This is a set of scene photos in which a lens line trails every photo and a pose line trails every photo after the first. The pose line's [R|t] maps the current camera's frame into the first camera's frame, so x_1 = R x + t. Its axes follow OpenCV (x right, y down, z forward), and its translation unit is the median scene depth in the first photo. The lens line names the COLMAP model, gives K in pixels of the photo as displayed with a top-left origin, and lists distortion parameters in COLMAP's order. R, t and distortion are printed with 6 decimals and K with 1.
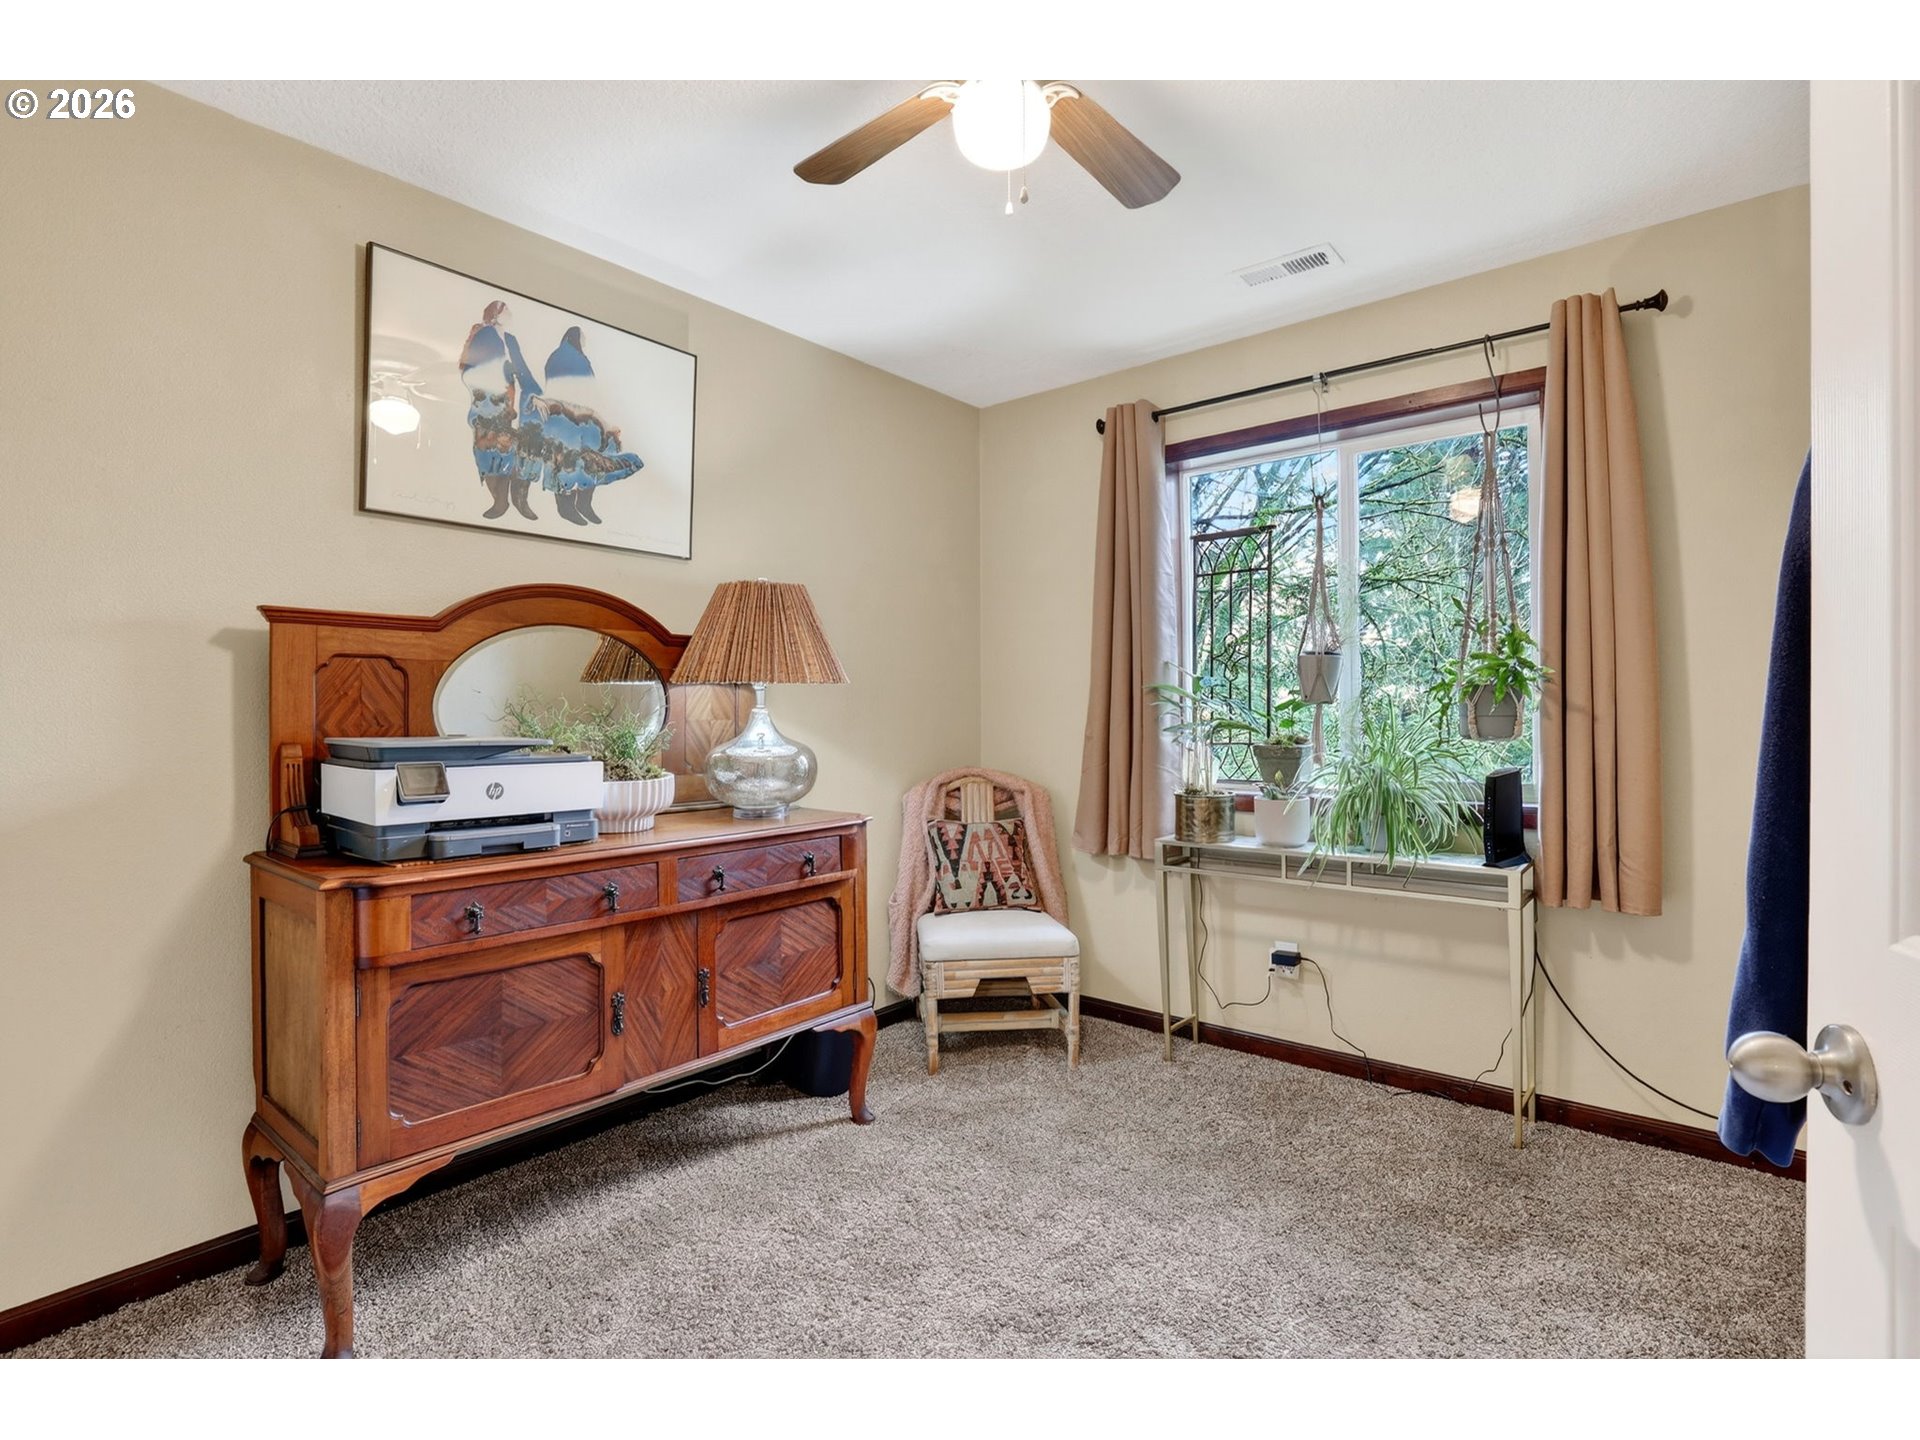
lens RADIAL K [[878.2, 0, 955.0], [0, 878.2, 711.5], [0, 0, 1]] dist [-0.037212, 0.005958]
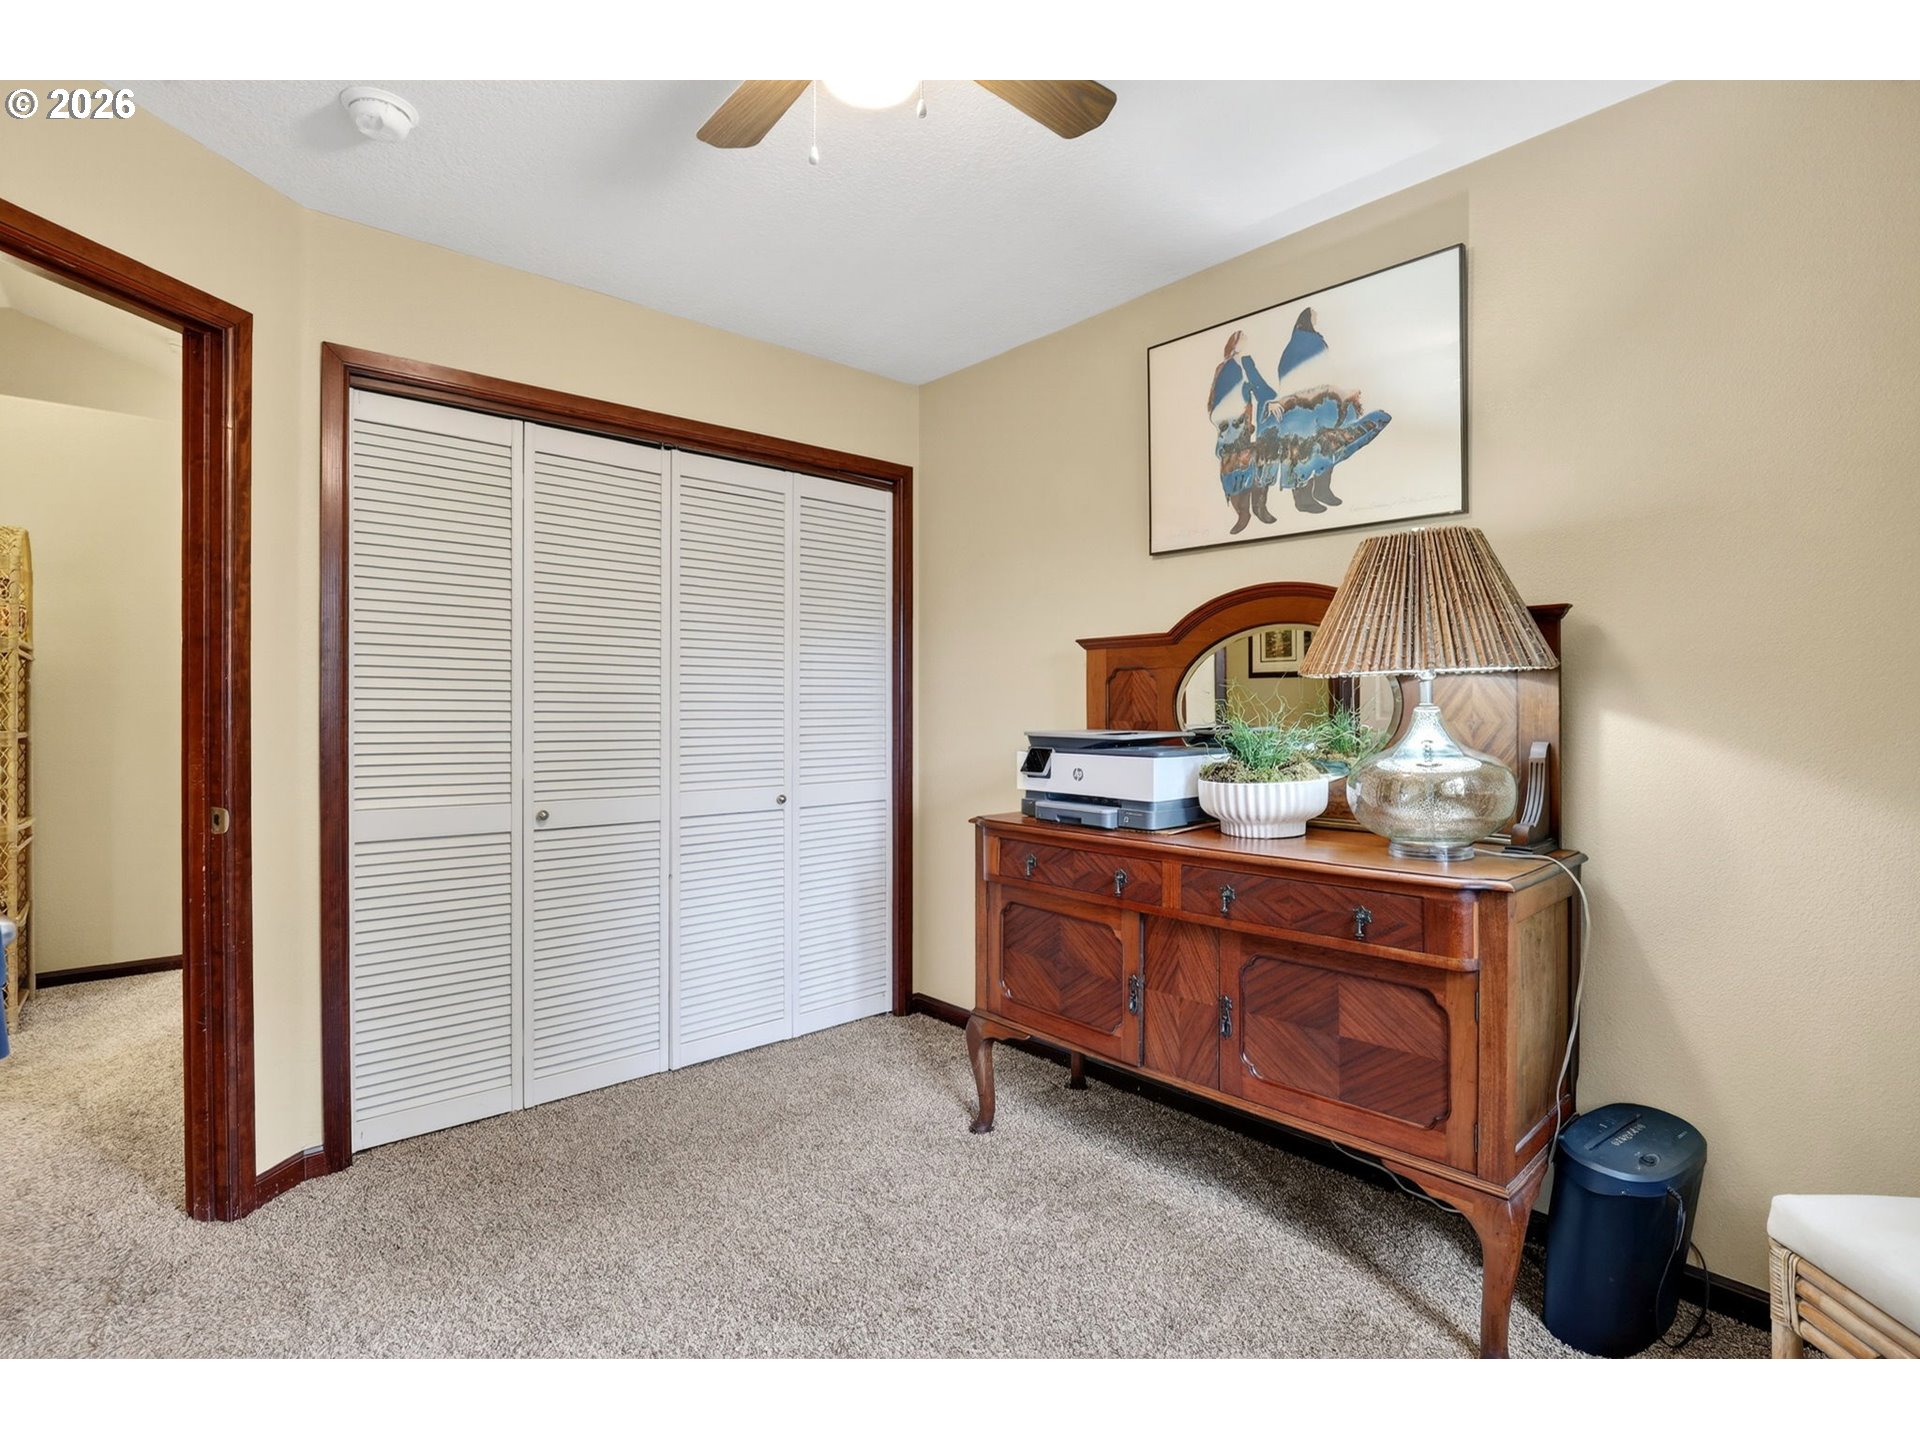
lens RADIAL K [[878.2, 0, 955.0], [0, 878.2, 711.5], [0, 0, 1]] dist [-0.037212, 0.005958]
pose [[-0.107201, 0.004117, -0.994229, 0.578067], [0.000872, 0.999991, 0.004046, -0.003295], [0.994237, -0.000434, -0.107204, 0.743099]]
